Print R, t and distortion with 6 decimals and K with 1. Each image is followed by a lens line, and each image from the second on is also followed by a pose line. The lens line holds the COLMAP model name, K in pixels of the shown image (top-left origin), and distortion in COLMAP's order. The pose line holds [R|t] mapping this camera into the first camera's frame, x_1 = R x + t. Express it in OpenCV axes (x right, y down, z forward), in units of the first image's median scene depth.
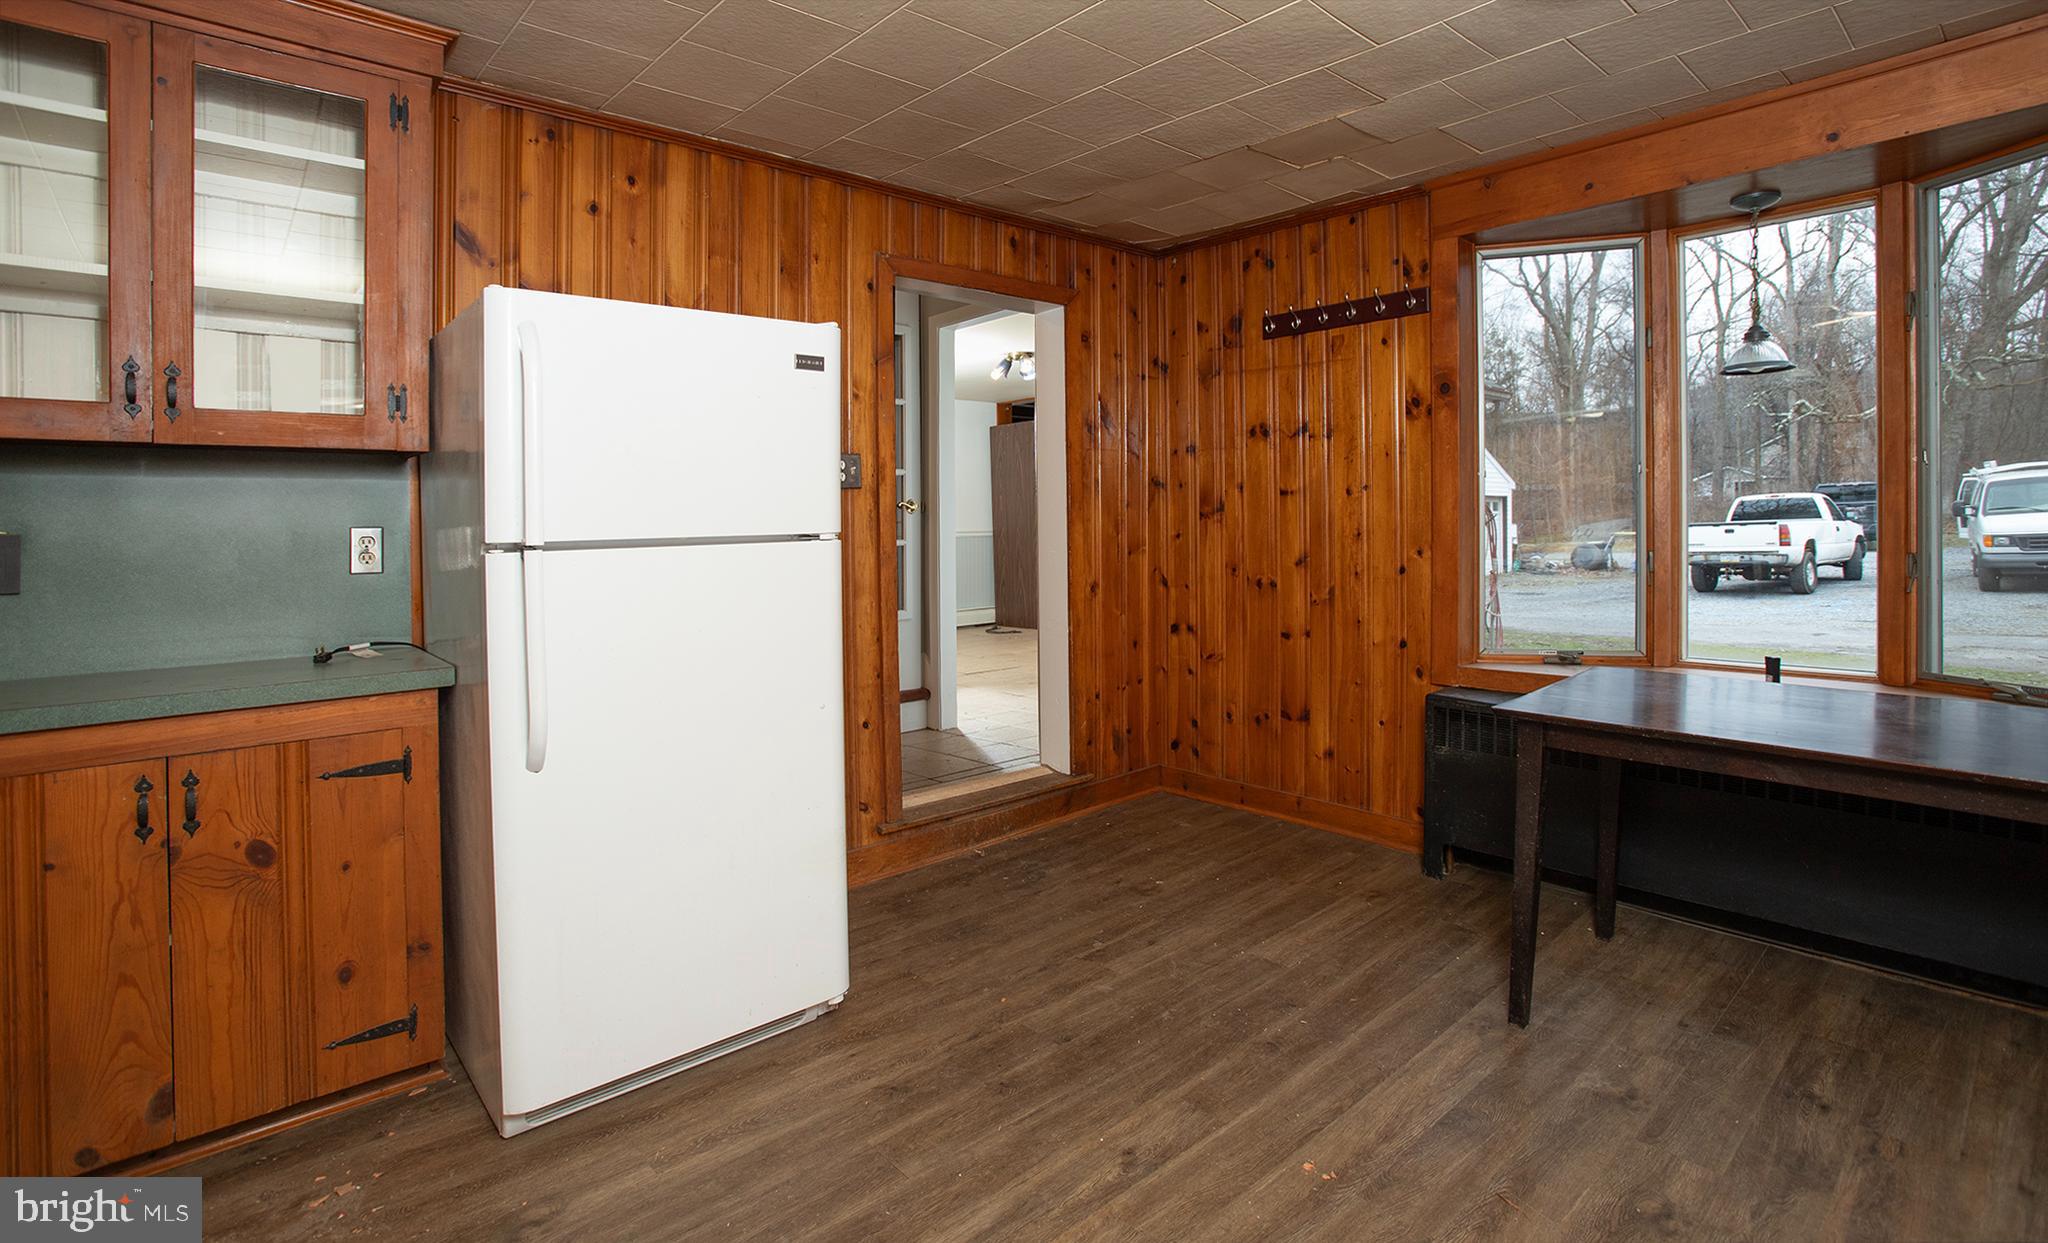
lens RADIAL K [[996.6, 0, 1021.9], [0, 996.6, 545.8], [0, 0, 1]] dist [-0.028515, 0.000355]
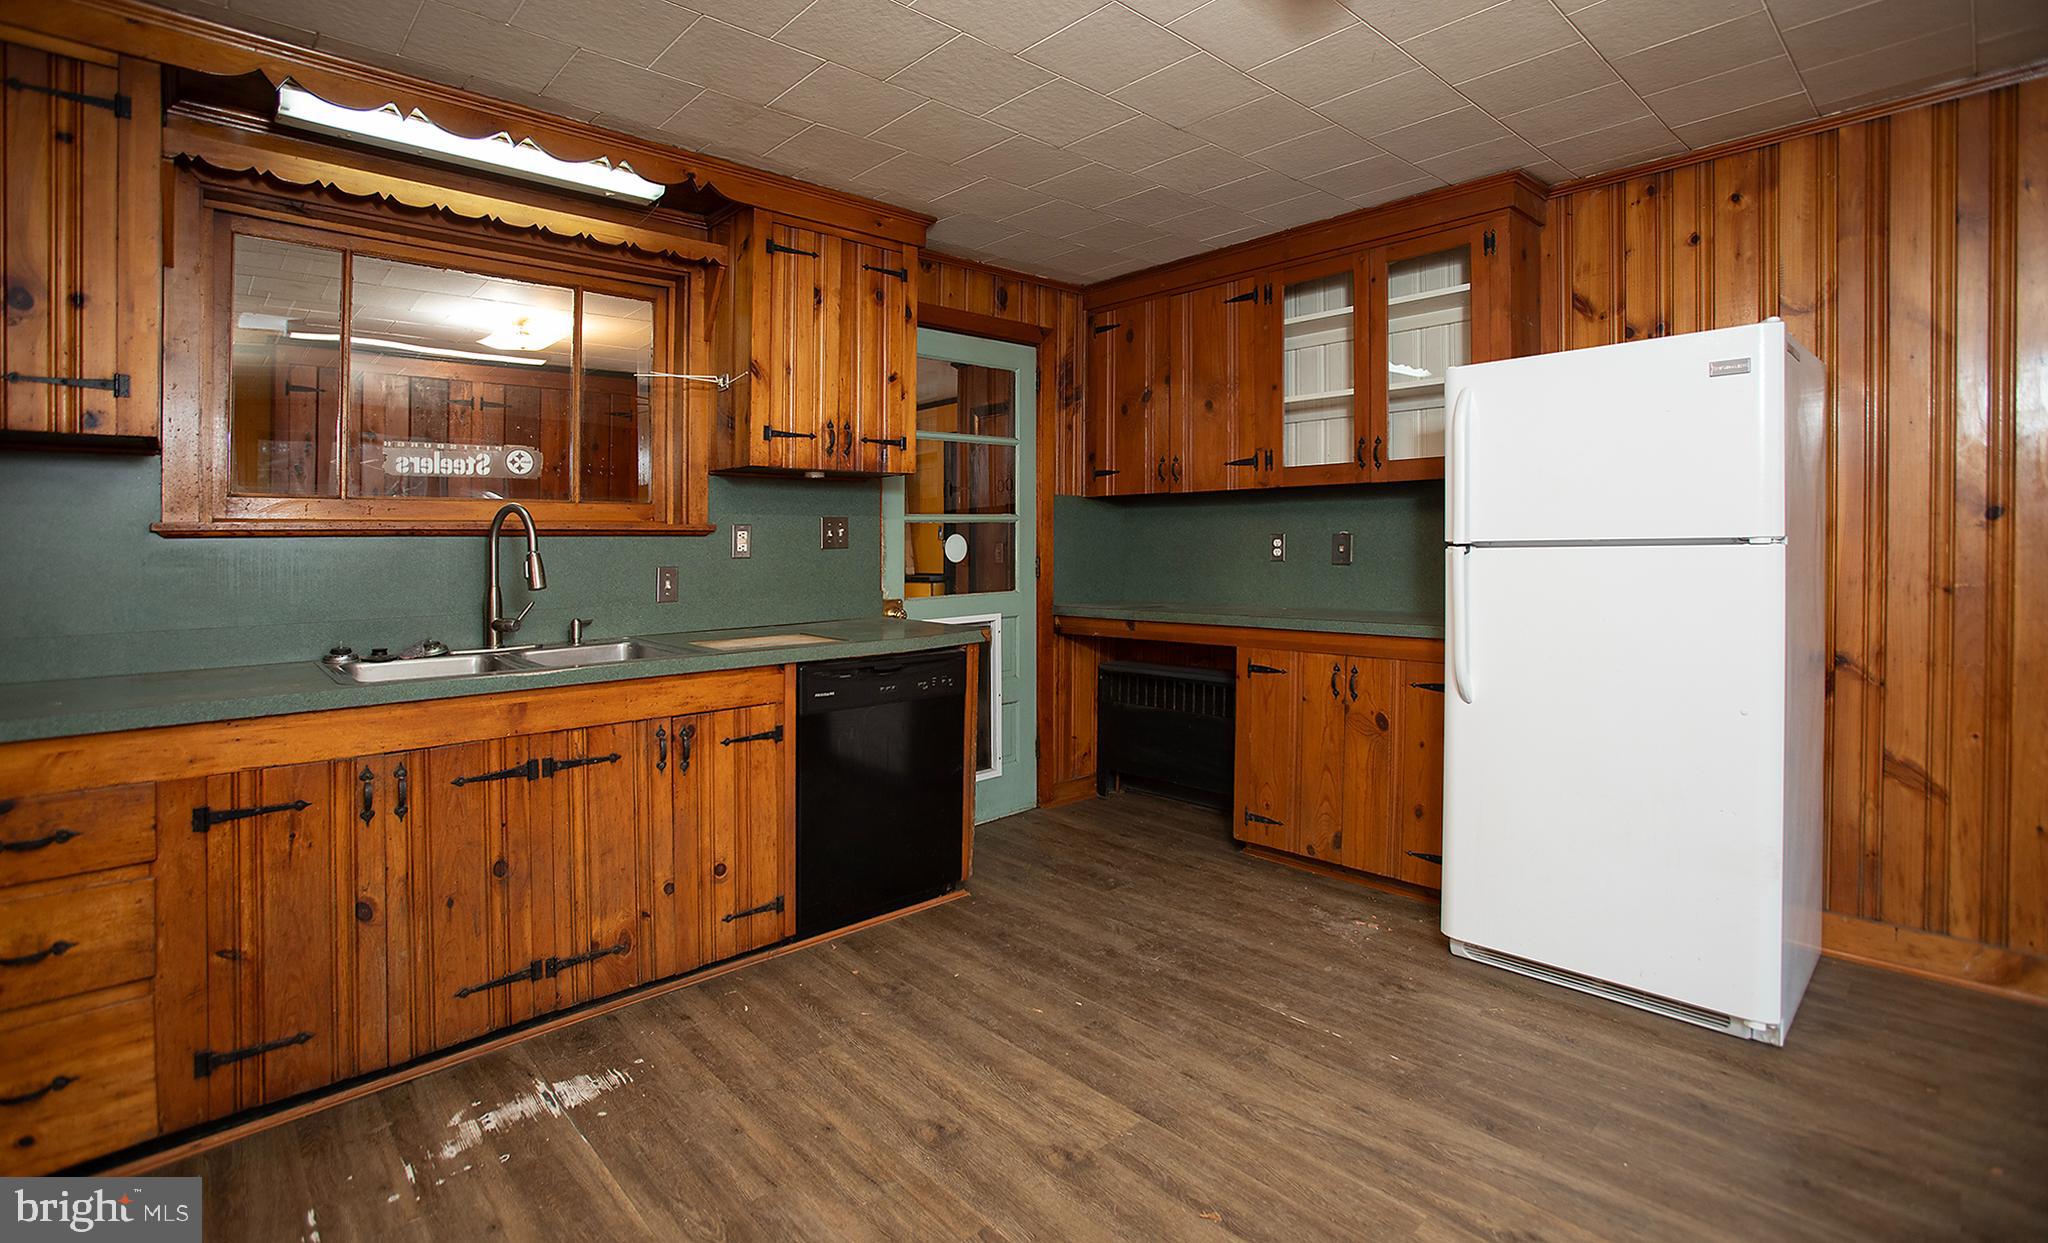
lens RADIAL K [[961.9, 0, 1021.4], [0, 961.9, 559.9], [0, 0, 1]] dist [-0.067524, 0.026451]
pose [[0.023243, 0.040959, -0.998890, 0.827111], [-0.014482, 0.999069, 0.040630, -0.023580], [0.999625, 0.013522, 0.023815, 0.320697]]
